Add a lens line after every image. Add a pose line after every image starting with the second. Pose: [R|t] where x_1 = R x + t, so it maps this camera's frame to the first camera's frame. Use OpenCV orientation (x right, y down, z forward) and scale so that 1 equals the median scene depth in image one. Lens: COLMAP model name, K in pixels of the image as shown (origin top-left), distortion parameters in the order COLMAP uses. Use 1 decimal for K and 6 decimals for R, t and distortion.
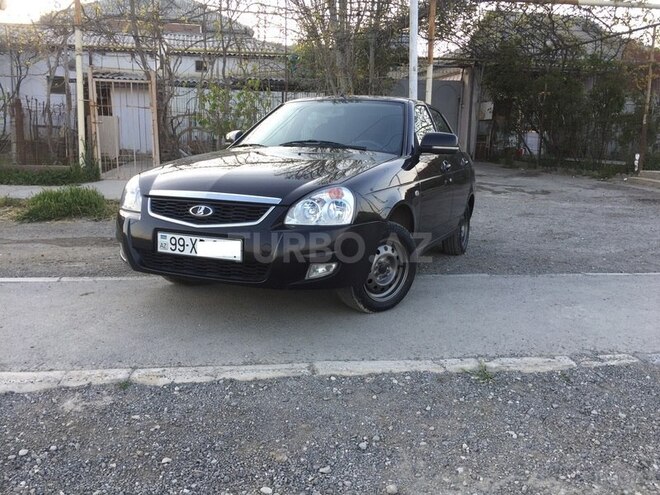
lens RADIAL K [[564.1, 0, 330.0], [0, 564.1, 247.5], [0, 0, 1]] dist [0.085973, -0.124032]
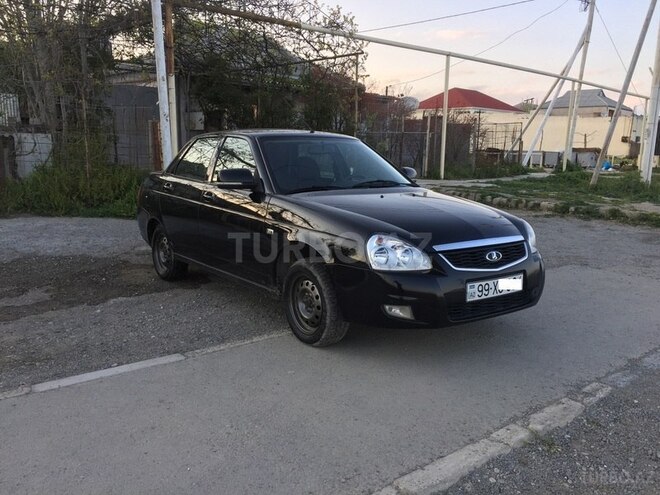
lens RADIAL K [[564.1, 0, 330.0], [0, 564.1, 247.5], [0, 0, 1]] dist [0.085973, -0.124032]
pose [[0.843570, -0.089916, 0.529438, -0.127940], [0.093161, 0.995437, 0.020623, -0.038406], [-0.528877, 0.031926, 0.848098, 0.093154]]
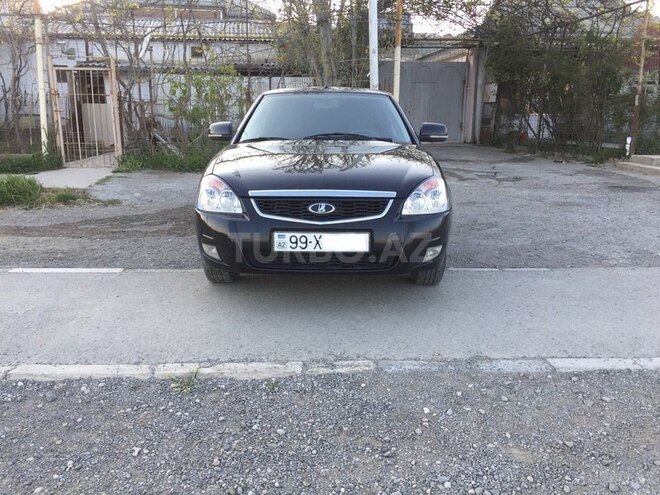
lens RADIAL K [[564.1, 0, 330.0], [0, 564.1, 247.5], [0, 0, 1]] dist [0.085973, -0.124032]
pose [[0.996936, 0.006619, -0.077942, 0.145327], [-0.004594, 0.999648, 0.026138, -0.005795], [0.078087, -0.025700, 0.996615, 0.023073]]
